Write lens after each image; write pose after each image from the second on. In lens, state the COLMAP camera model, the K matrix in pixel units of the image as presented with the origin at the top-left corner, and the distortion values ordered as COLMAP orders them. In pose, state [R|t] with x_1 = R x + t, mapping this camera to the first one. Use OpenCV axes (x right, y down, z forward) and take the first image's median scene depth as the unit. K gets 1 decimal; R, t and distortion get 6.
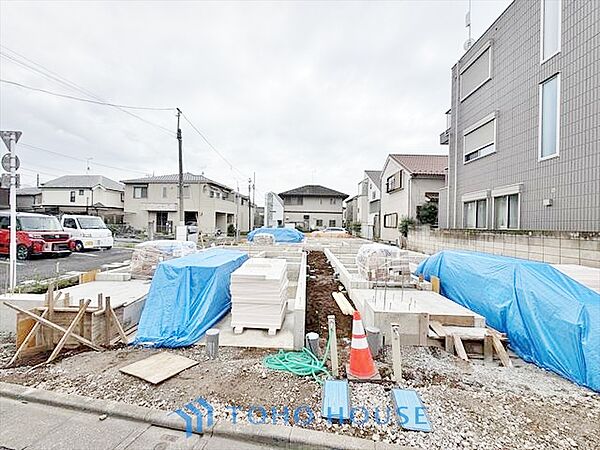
lens RADIAL K [[239.1, 0, 300.0], [0, 239.1, 225.0], [0, 0, 1]] dist [-0.000076, -0.000068]
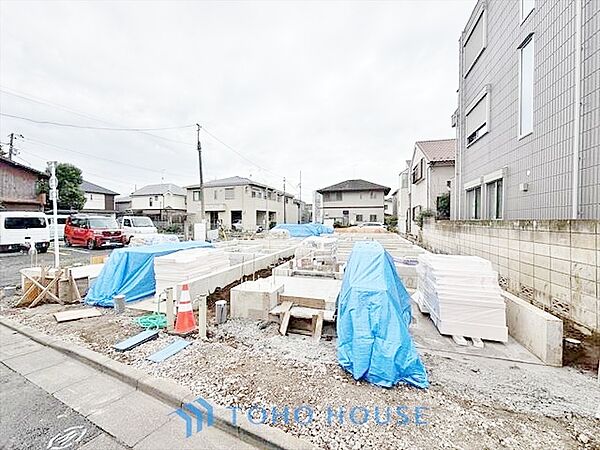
lens RADIAL K [[239.1, 0, 300.0], [0, 239.1, 225.0], [0, 0, 1]] dist [-0.000076, -0.000068]
pose [[0.966511, -0.017240, -0.256047, 0.165289], [0.021013, 0.999707, 0.012006, 0.004981], [0.255765, -0.016984, 0.966590, -0.013267]]
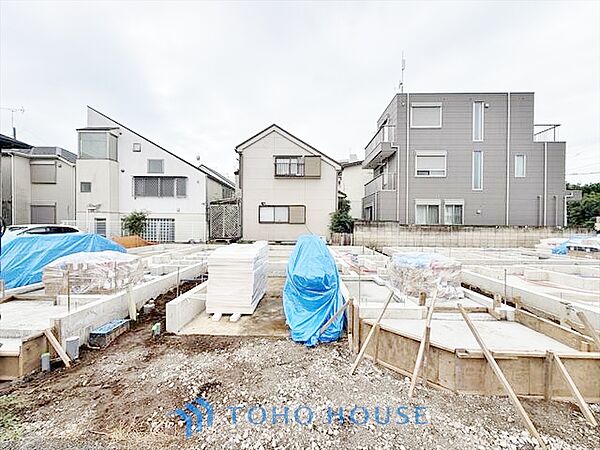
lens RADIAL K [[239.1, 0, 300.0], [0, 239.1, 225.0], [0, 0, 1]] dist [-0.000076, -0.000068]
pose [[-0.003577, -0.029540, 0.999557, -0.360894], [-0.012691, 0.999484, 0.029492, -0.006955], [-0.999913, -0.012580, -0.003950, 0.886296]]
